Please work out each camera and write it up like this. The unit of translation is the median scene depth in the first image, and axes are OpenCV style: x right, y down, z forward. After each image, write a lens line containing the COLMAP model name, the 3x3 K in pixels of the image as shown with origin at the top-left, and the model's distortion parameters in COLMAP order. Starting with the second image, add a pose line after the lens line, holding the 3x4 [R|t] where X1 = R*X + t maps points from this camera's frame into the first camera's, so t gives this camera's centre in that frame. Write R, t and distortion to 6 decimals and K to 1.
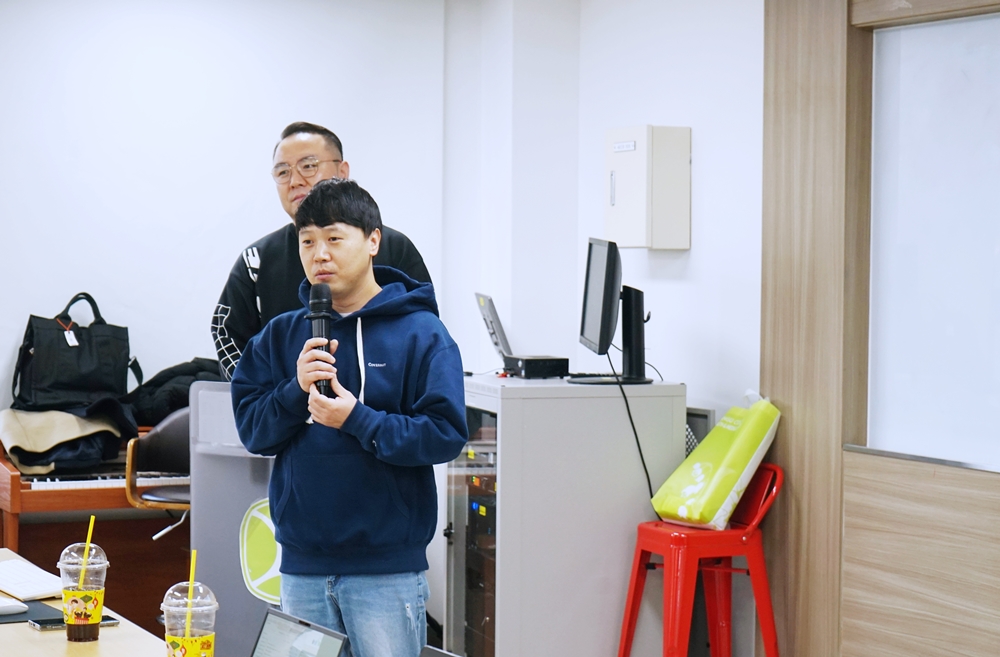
lens RADIAL K [[2283.3, 0, 549.3], [0, 2283.3, 335.2], [0, 0, 1]] dist [-0.040505, 0.000000]
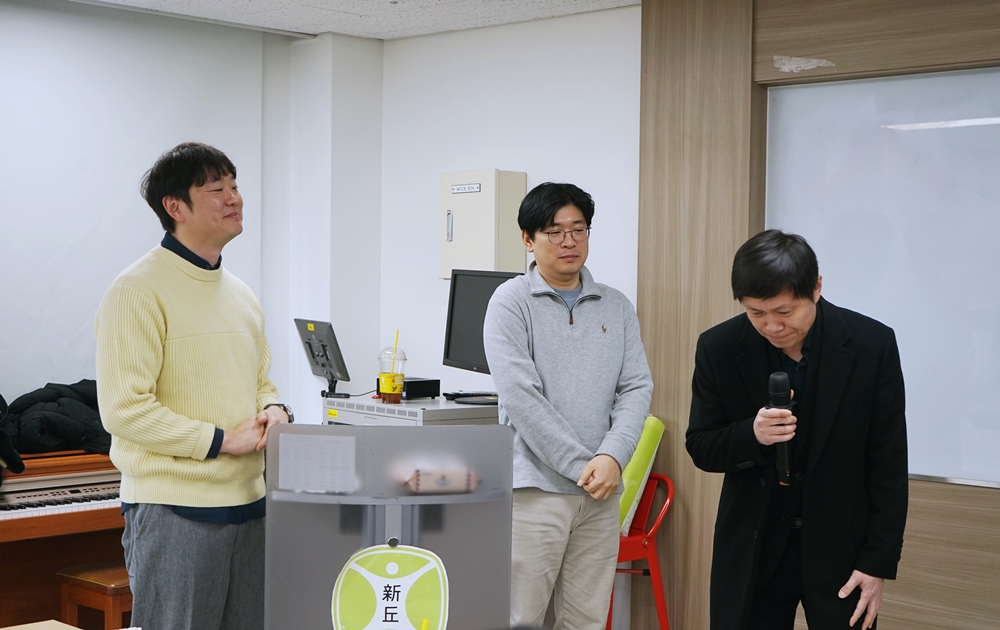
lens RADIAL K [[1545.5, 0, 510.0], [0, 1545.5, 320.4], [0, 0, 1]] dist [-0.001638, 0.000000]
pose [[0.939802, -0.003818, 0.341698, -0.230032], [0.007315, 0.999933, -0.008948, -0.012383], [-0.341641, 0.010909, 0.939767, 0.315754]]
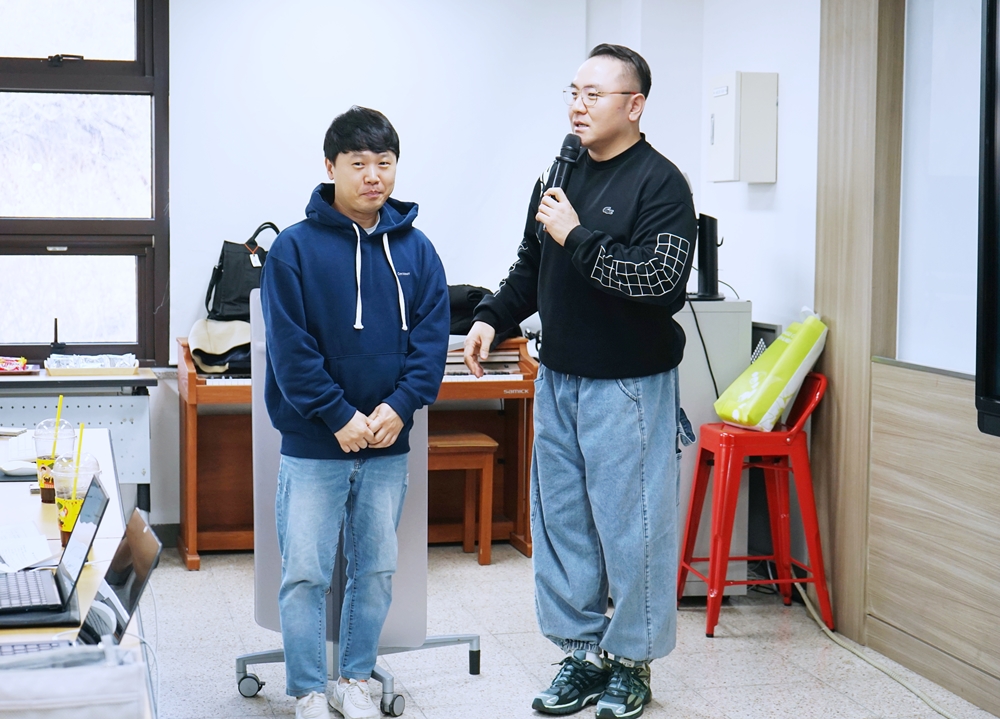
lens RADIAL K [[1890.6, 0, 496.3], [0, 1890.6, 326.7], [0, 0, 1]] dist [0.117406, 0.000000]
pose [[0.972798, 0.012409, -0.231324, 0.158752], [-0.007130, 0.999695, 0.023646, 0.013139], [0.231547, -0.021353, 0.972589, 0.069956]]
